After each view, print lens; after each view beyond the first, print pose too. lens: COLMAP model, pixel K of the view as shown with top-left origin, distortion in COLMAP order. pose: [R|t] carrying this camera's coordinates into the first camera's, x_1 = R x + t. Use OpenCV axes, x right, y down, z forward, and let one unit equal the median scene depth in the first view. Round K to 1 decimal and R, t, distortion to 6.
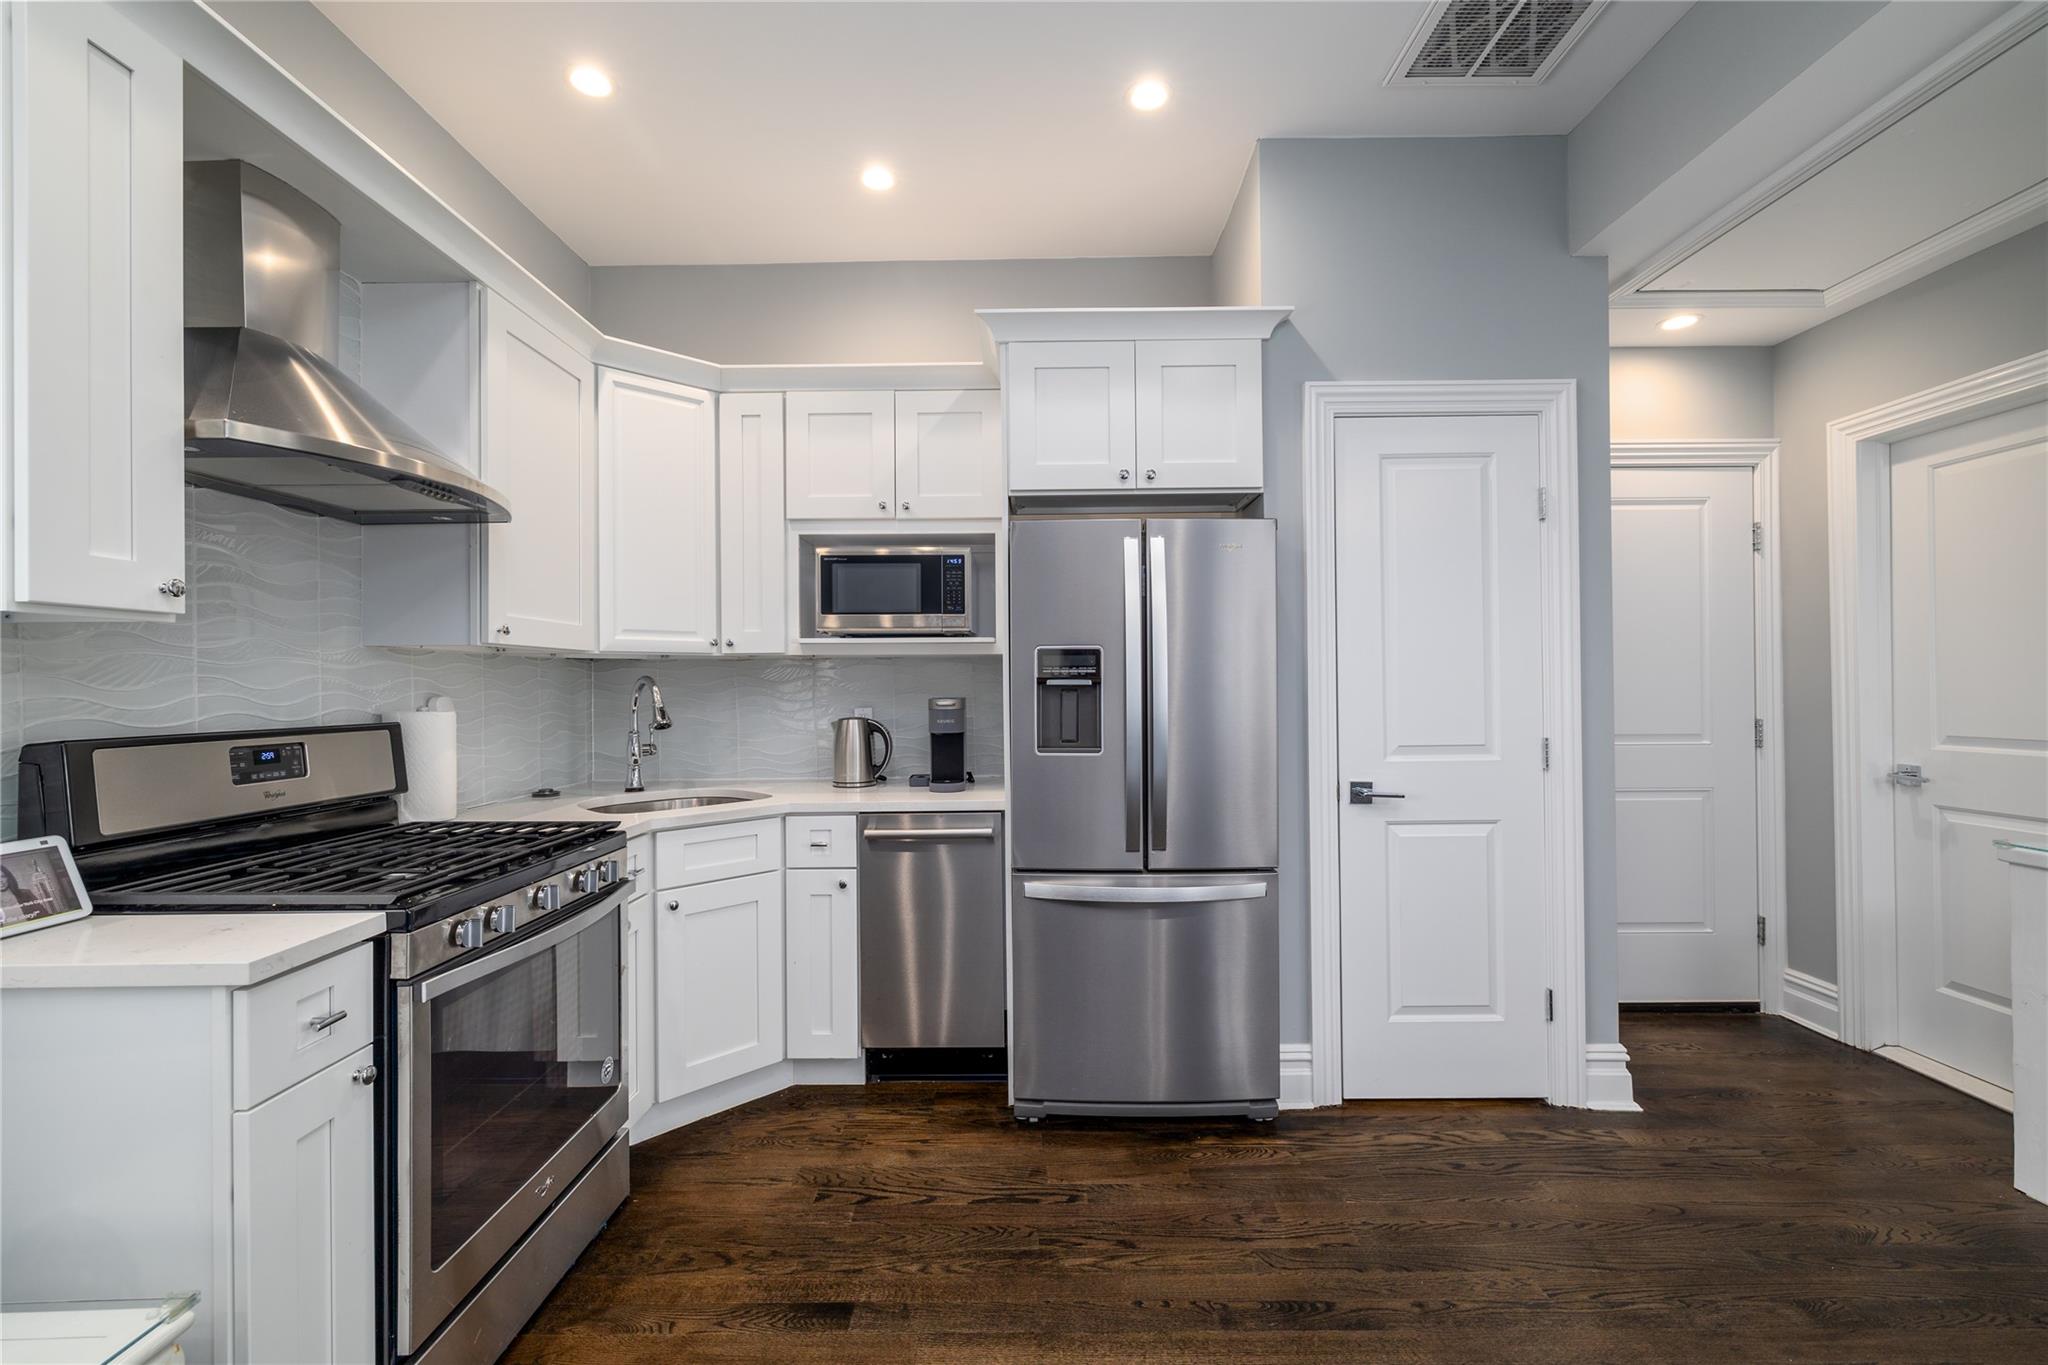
lens RADIAL K [[856.3, 0, 1017.2], [0, 856.3, 680.5], [0, 0, 1]] dist [0.000205, -0.000016]
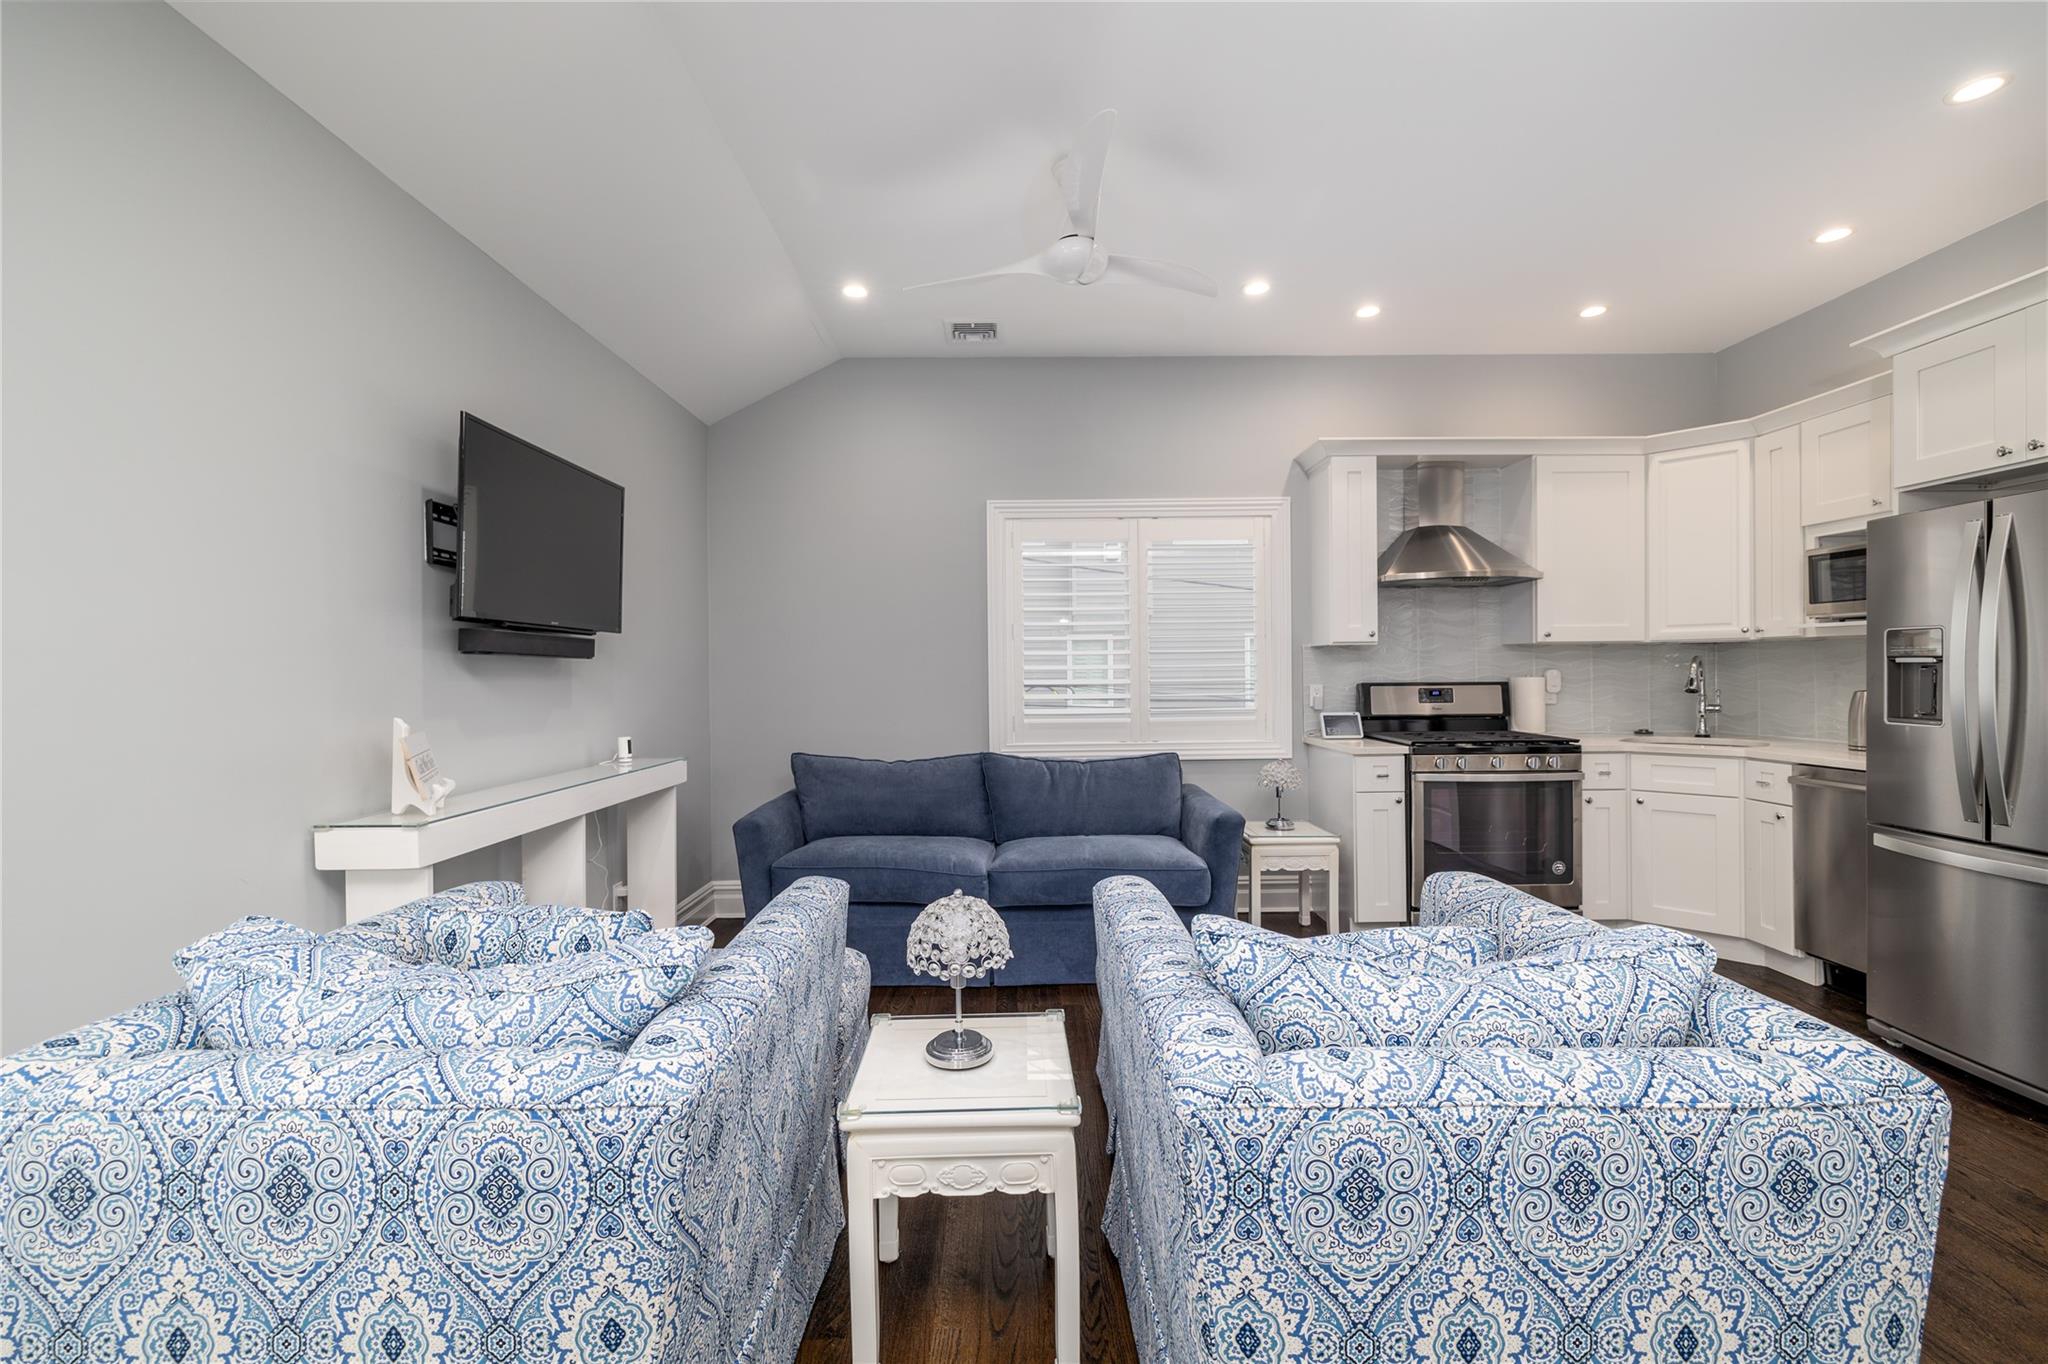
lens RADIAL K [[856.3, 0, 1026.6], [0, 856.3, 678.7], [0, 0, 1]] dist [0.000205, -0.000016]
pose [[0.016941, 0.017190, -0.999709, 1.146998], [0.014901, 0.999737, 0.017443, -0.010168], [0.999745, -0.015192, 0.016680, -0.167158]]
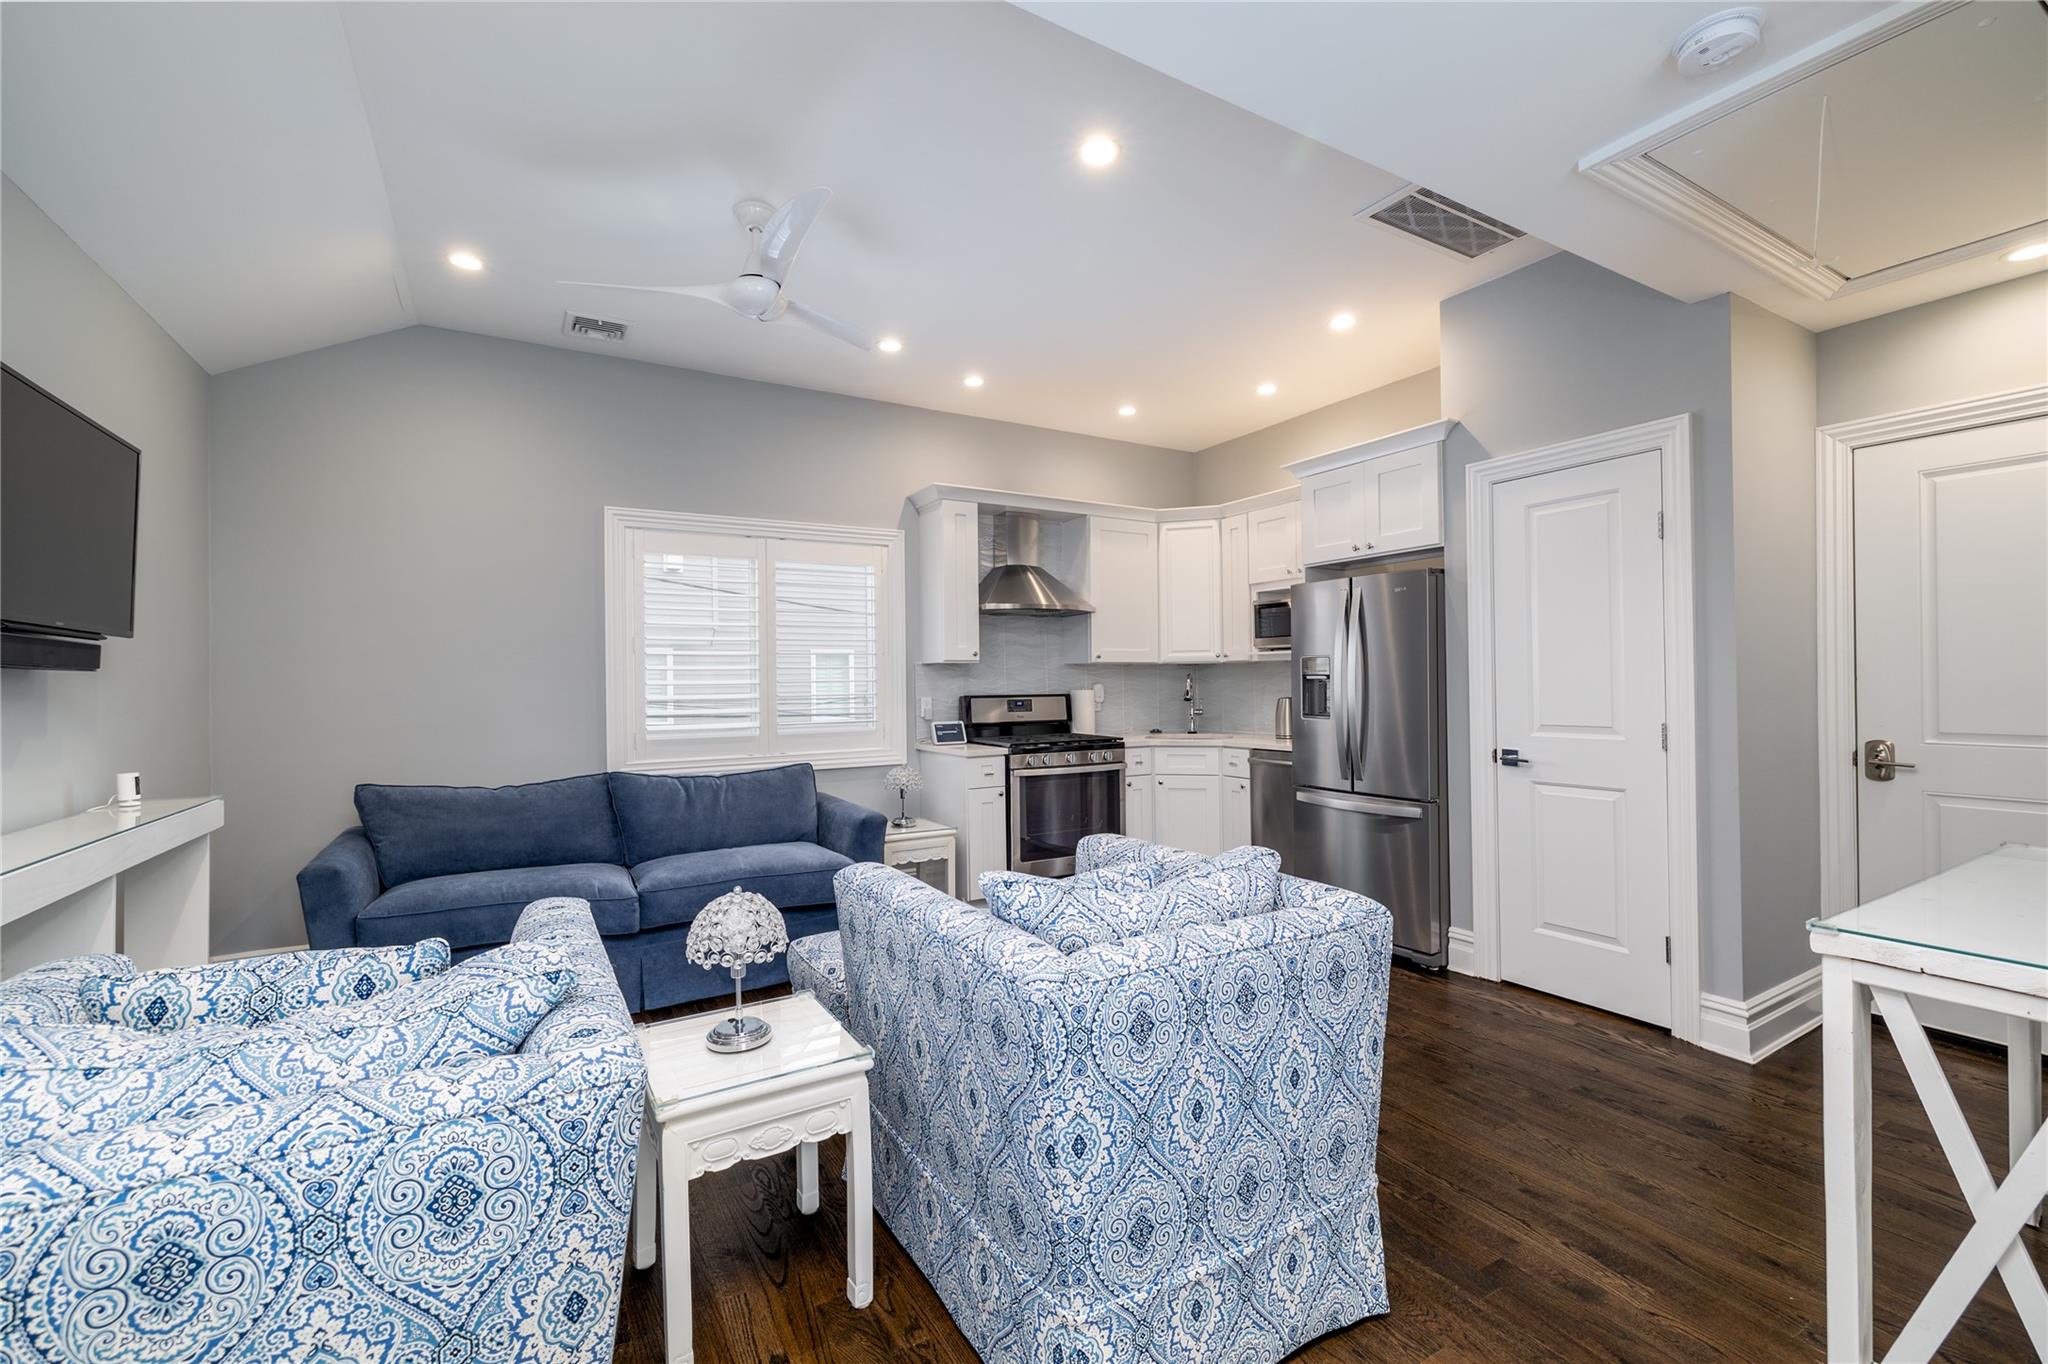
lens RADIAL K [[856.3, 0, 1021.3], [0, 856.3, 679.2], [0, 0, 1]] dist [0.000205, -0.000016]
pose [[0.510202, 0.000362, -0.860054, 1.228409], [0.011346, 0.999910, 0.007152, -0.012933], [0.859980, -0.013407, 0.510152, -0.377758]]
